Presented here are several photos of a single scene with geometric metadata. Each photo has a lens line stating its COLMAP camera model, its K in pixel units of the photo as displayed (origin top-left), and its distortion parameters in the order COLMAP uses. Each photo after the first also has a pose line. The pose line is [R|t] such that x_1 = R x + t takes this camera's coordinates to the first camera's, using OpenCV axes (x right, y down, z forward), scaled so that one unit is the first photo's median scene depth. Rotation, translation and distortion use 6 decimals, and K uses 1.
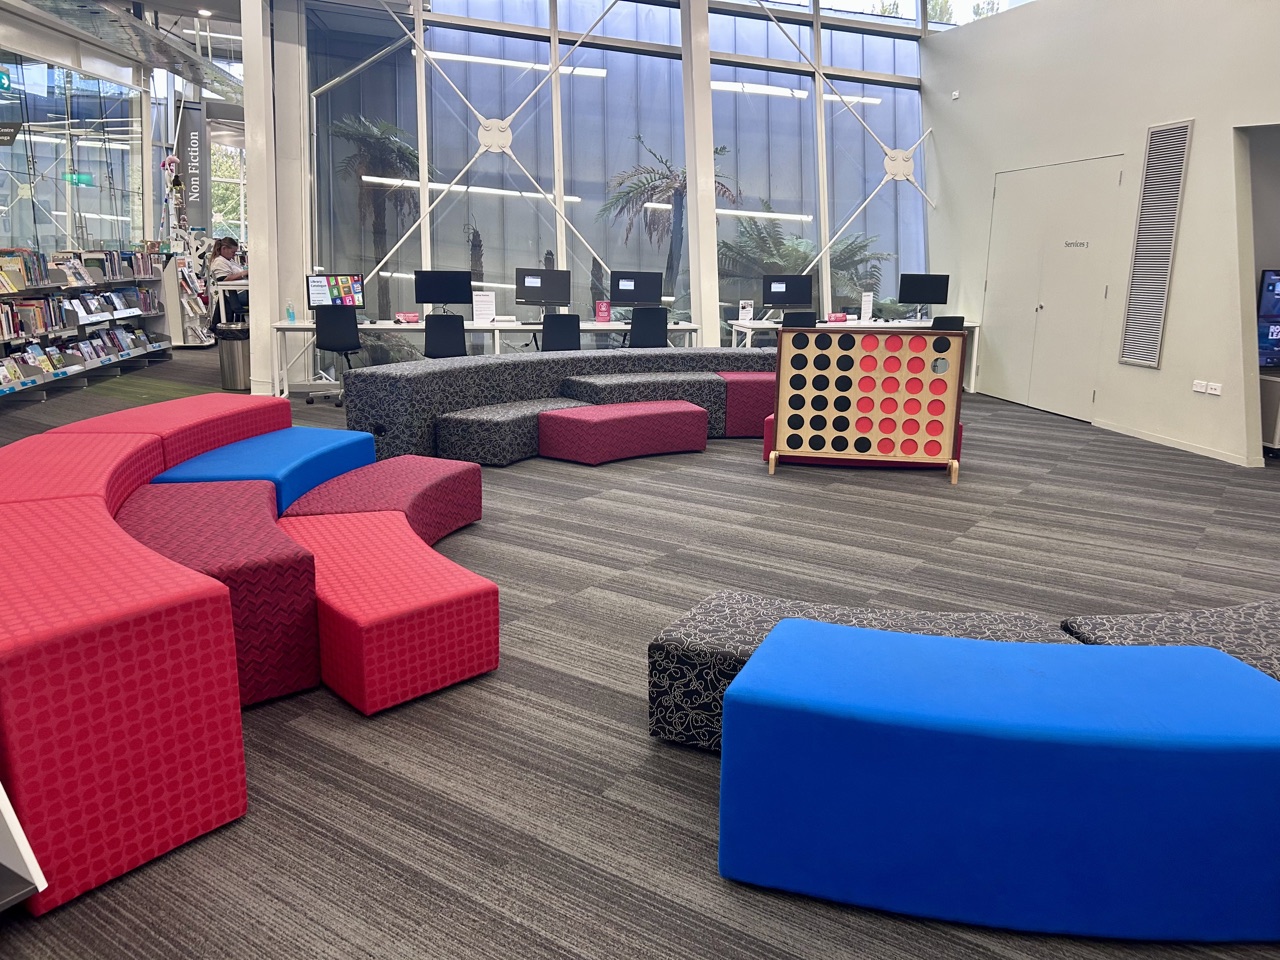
lens RADIAL K [[956.0, 0, 627.7], [0, 956.0, 482.3], [0, 0, 1]] dist [0.061874, -0.016600]
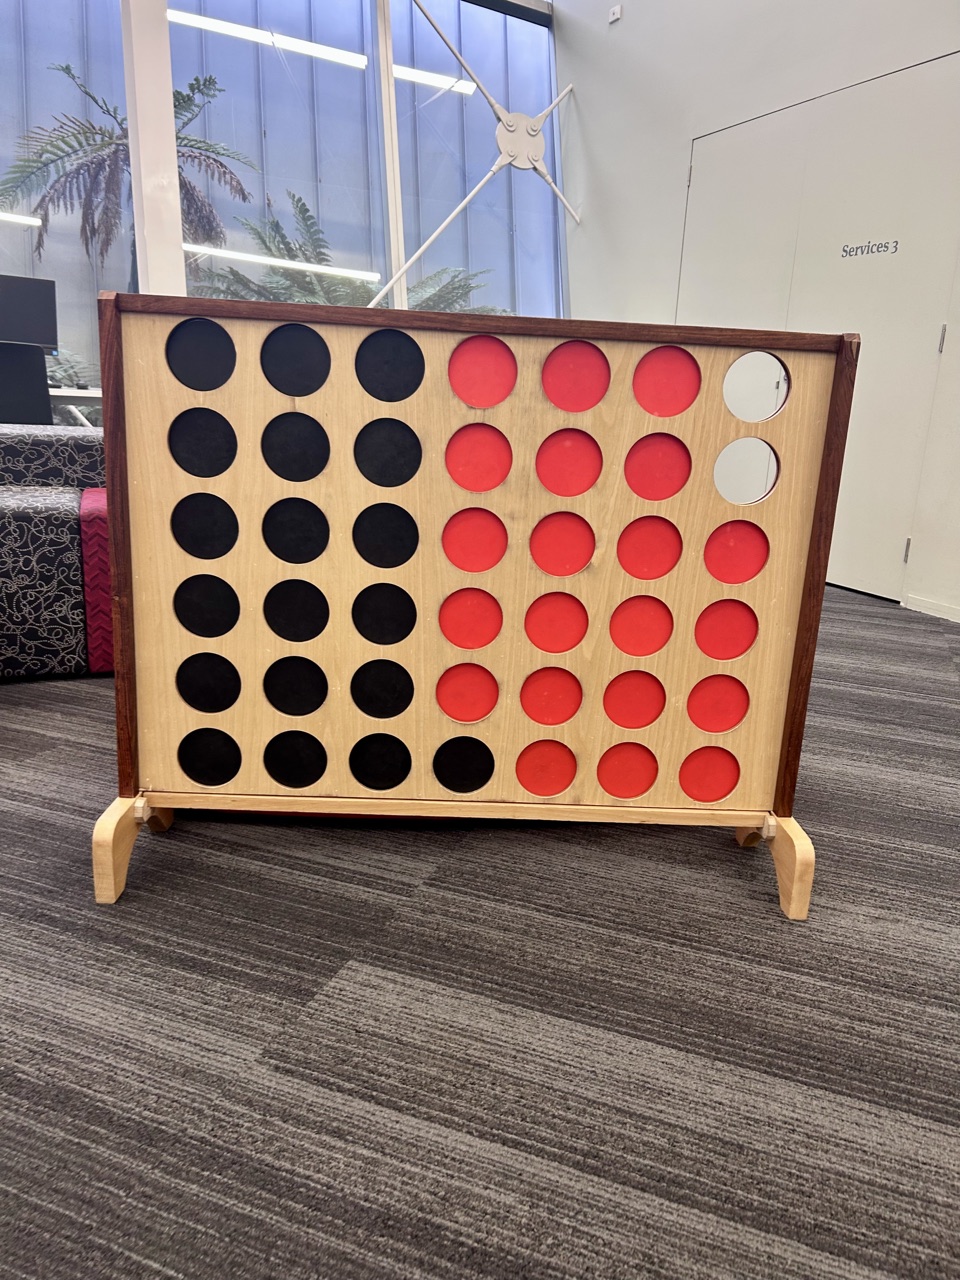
lens RADIAL K [[956.0, 0, 485.5], [0, 956.0, 646.4], [0, 0, 1]] dist [0.061874, -0.016600]
pose [[0.967929, -0.024708, 0.250004, 0.186208], [0.015467, 0.999125, 0.038860, -0.082723], [-0.250746, -0.033747, 0.967465, 0.746310]]
